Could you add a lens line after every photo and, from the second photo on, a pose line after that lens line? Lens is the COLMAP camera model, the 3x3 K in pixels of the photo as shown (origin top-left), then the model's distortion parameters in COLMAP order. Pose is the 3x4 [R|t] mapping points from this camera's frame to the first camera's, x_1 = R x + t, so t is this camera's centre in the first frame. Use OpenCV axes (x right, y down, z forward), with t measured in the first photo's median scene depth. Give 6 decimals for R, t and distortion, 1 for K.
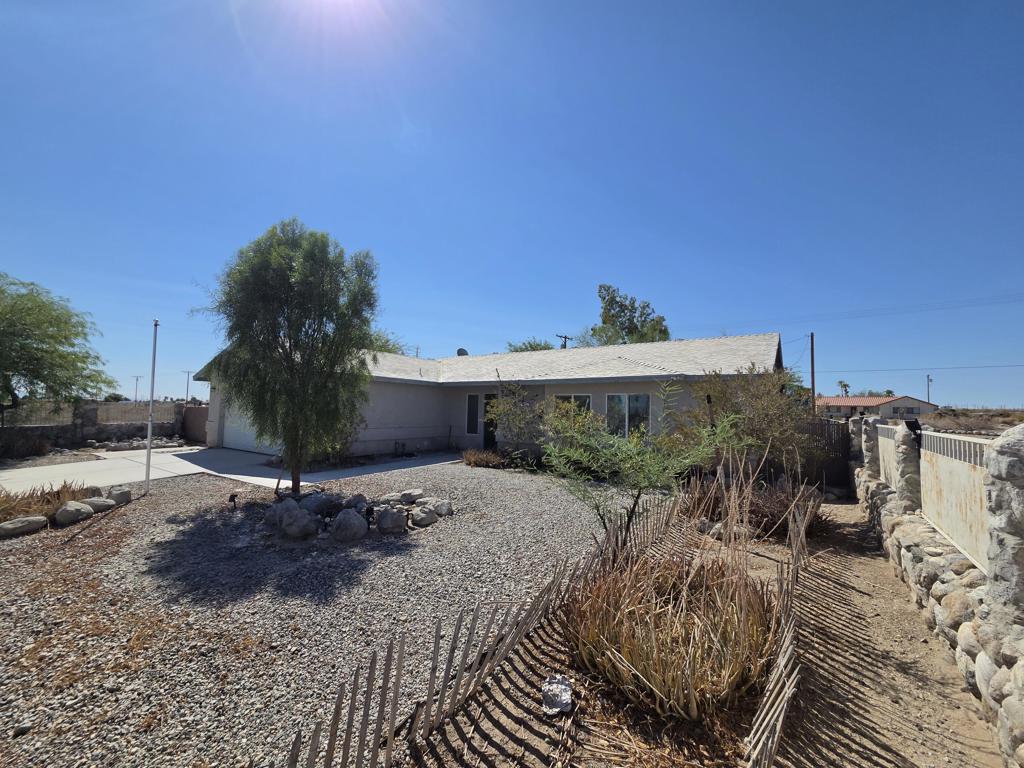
lens RADIAL K [[422.0, 0, 512.0], [0, 422.0, 384.0], [0, 0, 1]] dist [-0.000151, -0.000204]
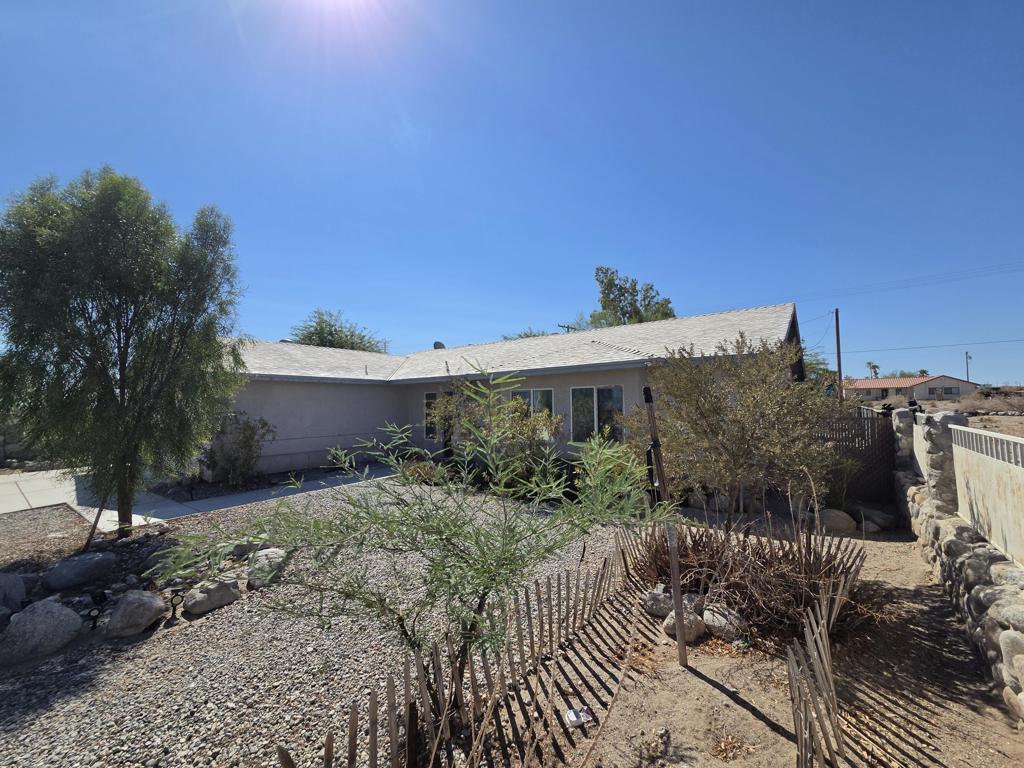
lens RADIAL K [[419.5, 0, 512.0], [0, 419.5, 384.0], [0, 0, 1]] dist [0.000558, 0.000798]
pose [[0.998357, -0.037448, -0.043362, 0.138857], [0.038000, 0.999206, 0.011957, 0.003363], [0.042880, -0.013585, 0.998988, 0.193992]]
